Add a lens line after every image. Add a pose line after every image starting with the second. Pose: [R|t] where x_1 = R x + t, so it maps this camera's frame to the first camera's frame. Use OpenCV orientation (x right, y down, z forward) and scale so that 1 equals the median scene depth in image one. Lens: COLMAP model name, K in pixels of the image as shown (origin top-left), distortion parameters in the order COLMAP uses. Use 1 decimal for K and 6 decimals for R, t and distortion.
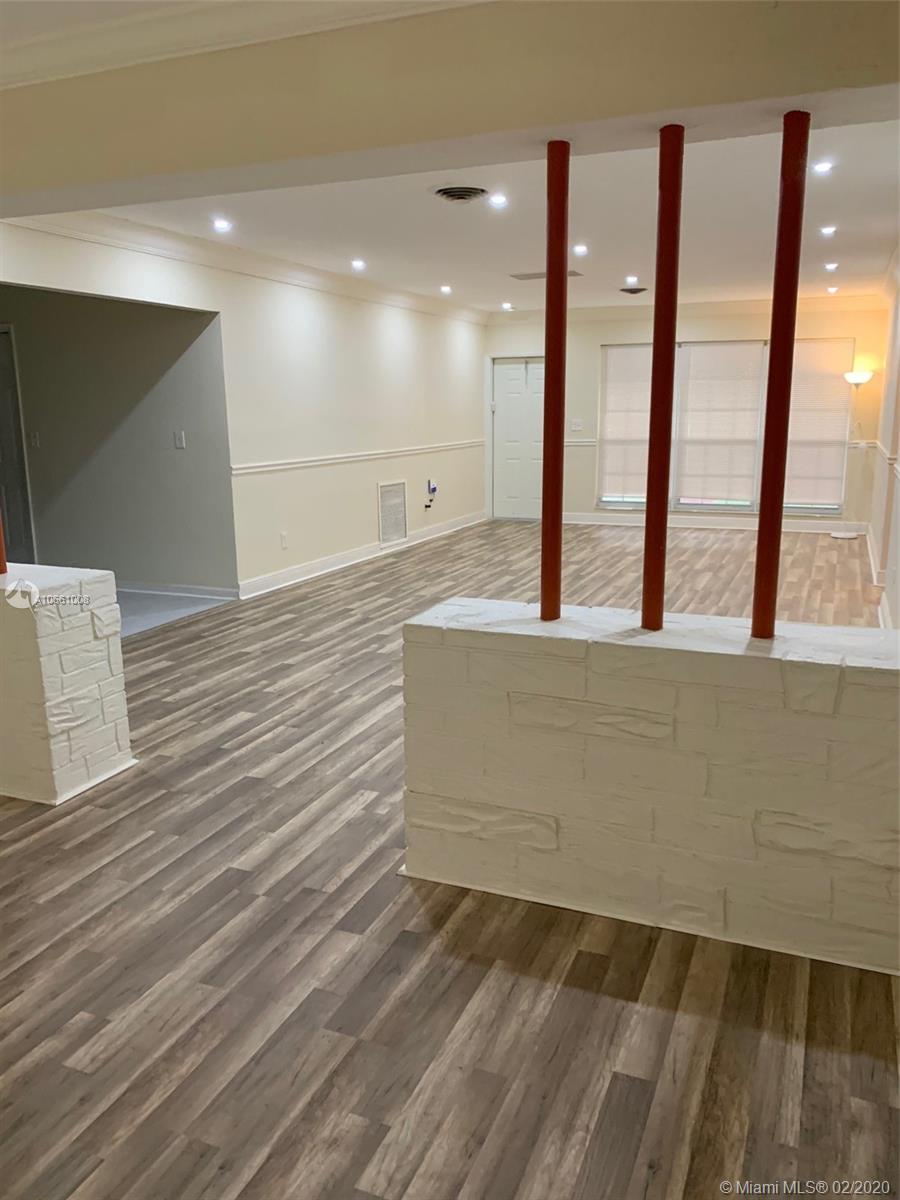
lens RADIAL K [[909.7, 0, 450.4], [0, 909.7, 599.0], [0, 0, 1]] dist [0.043254, -0.075478]
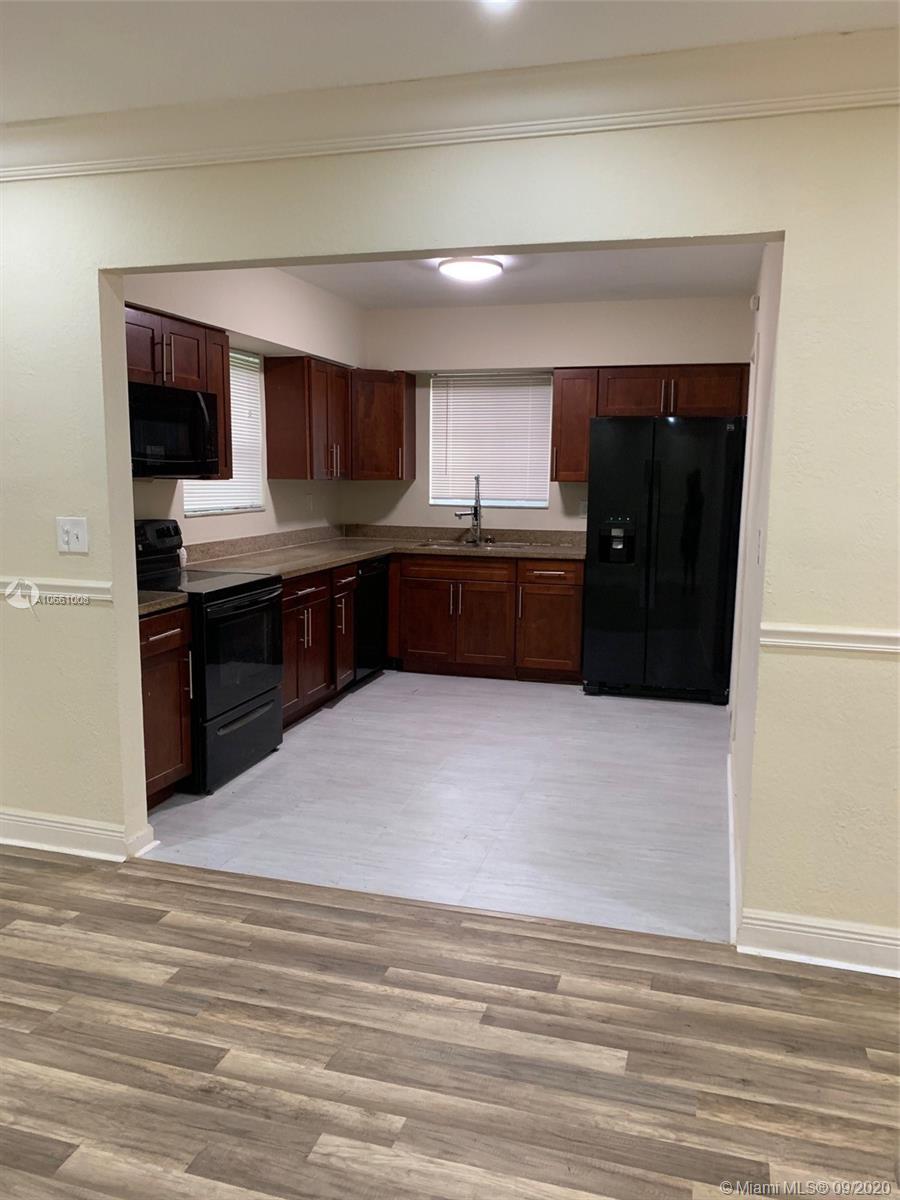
lens RADIAL K [[909.7, 0, 451.3], [0, 909.7, 605.8], [0, 0, 1]] dist [0.043254, -0.075478]
pose [[0.119202, 0.179337, -0.976539, 0.264283], [-0.212672, 0.965336, 0.151319, -0.372898], [0.969825, 0.189645, 0.153210, 1.608797]]
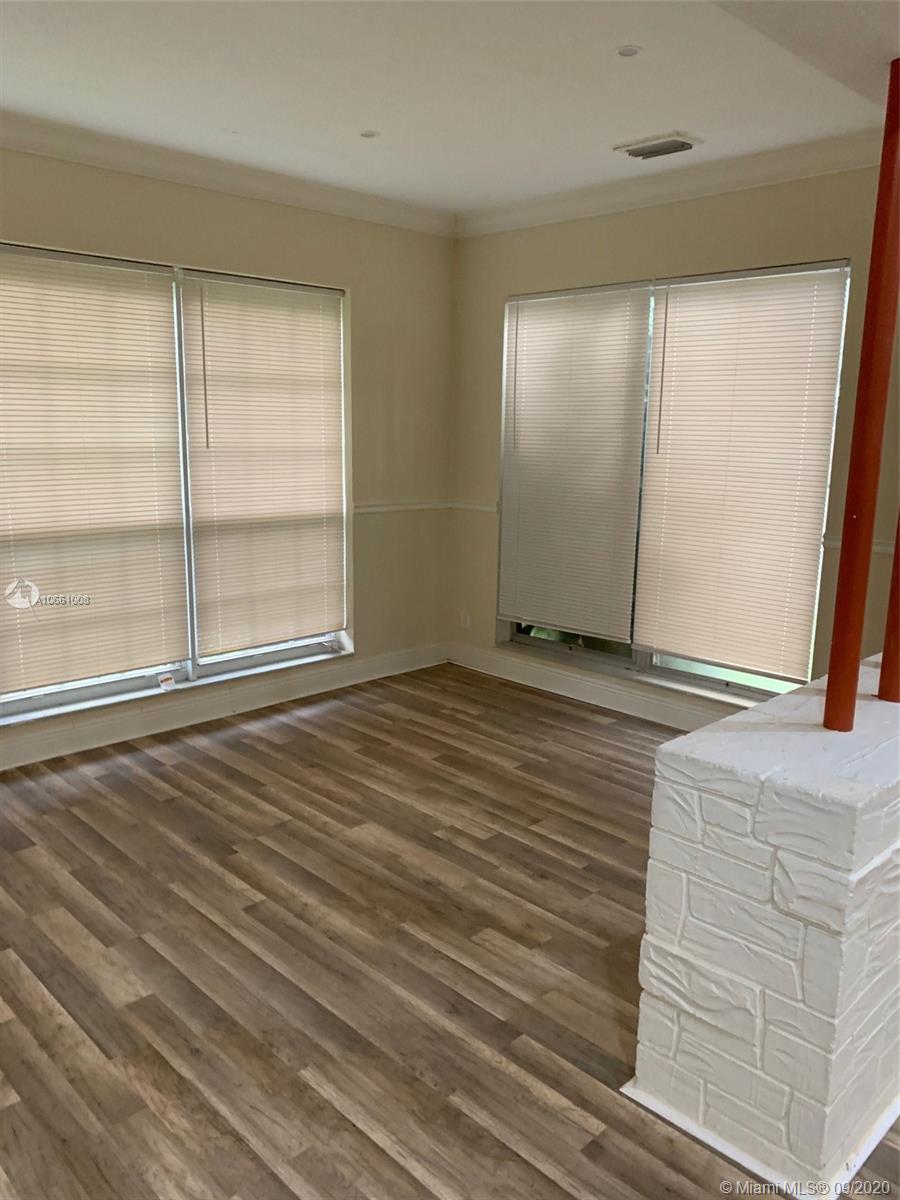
lens RADIAL K [[909.7, 0, 456.3], [0, 909.7, 634.4], [0, 0, 1]] dist [0.043254, -0.075478]
pose [[-0.385669, 0.205873, -0.899375, 0.087485], [-0.210628, 0.929401, 0.303067, -0.209742], [0.898273, 0.306318, -0.315078, 0.996525]]
